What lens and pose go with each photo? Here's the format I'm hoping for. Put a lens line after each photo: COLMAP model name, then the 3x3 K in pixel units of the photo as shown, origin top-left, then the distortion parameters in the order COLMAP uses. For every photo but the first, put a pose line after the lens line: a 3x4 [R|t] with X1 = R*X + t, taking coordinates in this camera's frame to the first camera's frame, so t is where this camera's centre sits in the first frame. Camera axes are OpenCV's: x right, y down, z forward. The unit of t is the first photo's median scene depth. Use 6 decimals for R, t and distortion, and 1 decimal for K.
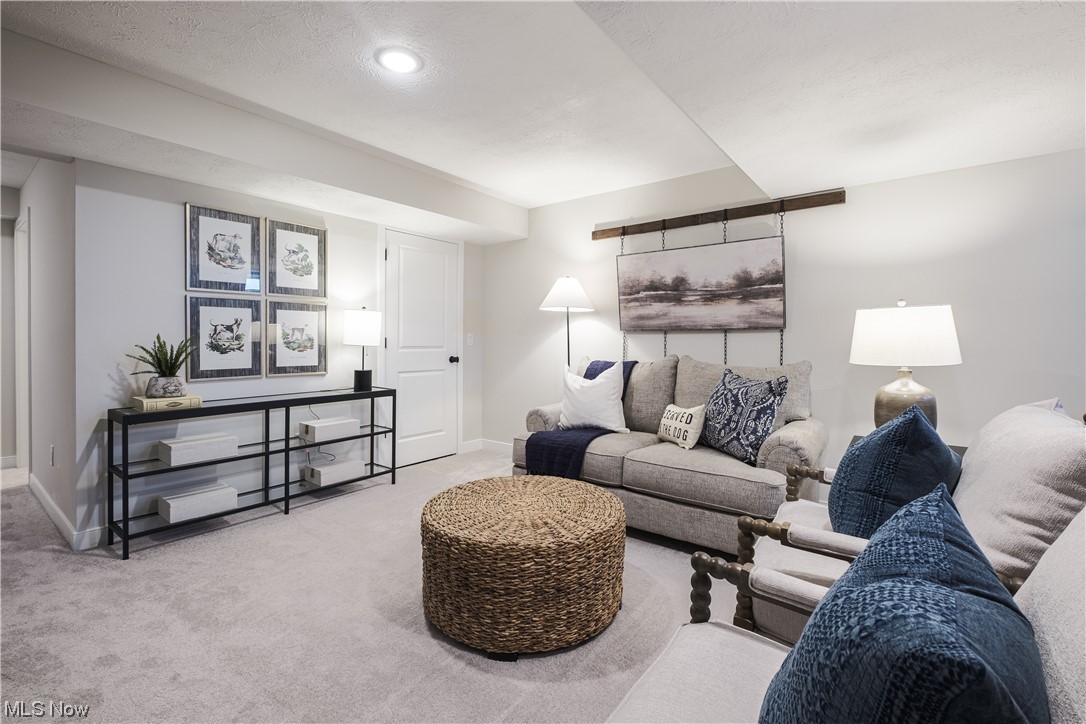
lens RADIAL K [[504.3, 0, 544.9], [0, 504.3, 346.6], [0, 0, 1]] dist [0.000423, -0.000205]
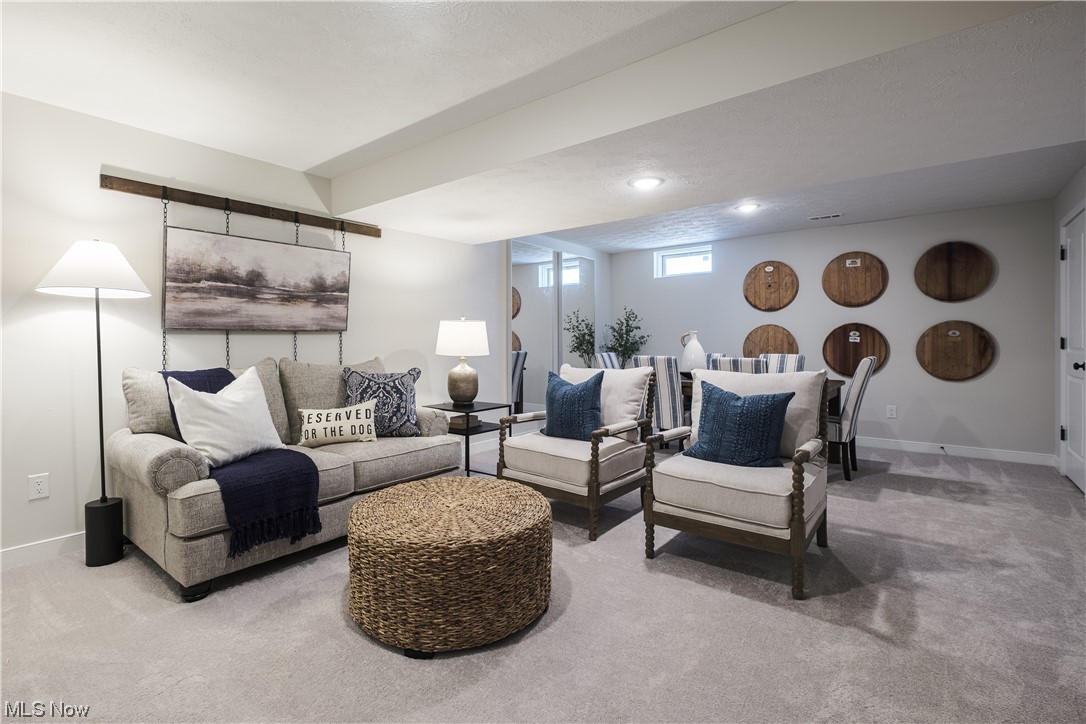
lens RADIAL K [[504.3, 0, 544.9], [0, 504.3, 346.6], [0, 0, 1]] dist [0.000423, -0.000205]
pose [[-0.022476, -0.015165, 0.999632, -0.707808], [0.016567, 0.999742, 0.015540, -0.010580], [-0.999610, 0.016910, -0.022219, 0.563150]]
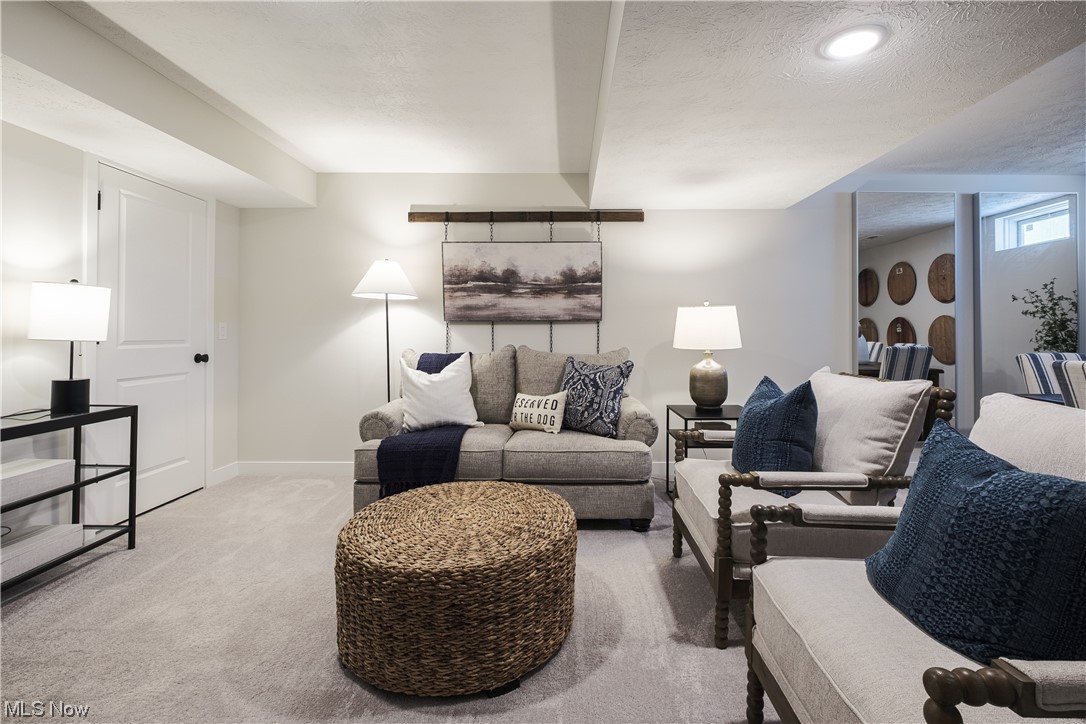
lens RADIAL K [[503.2, 0, 585.9], [0, 503.2, 327.4], [0, 0, 1]] dist [-0.000355, -0.000050]
pose [[0.771730, 0.001158, 0.635949, -0.297490], [0.010227, 0.999846, -0.014232, -0.003801], [-0.635868, 0.017487, 0.771600, 0.118516]]
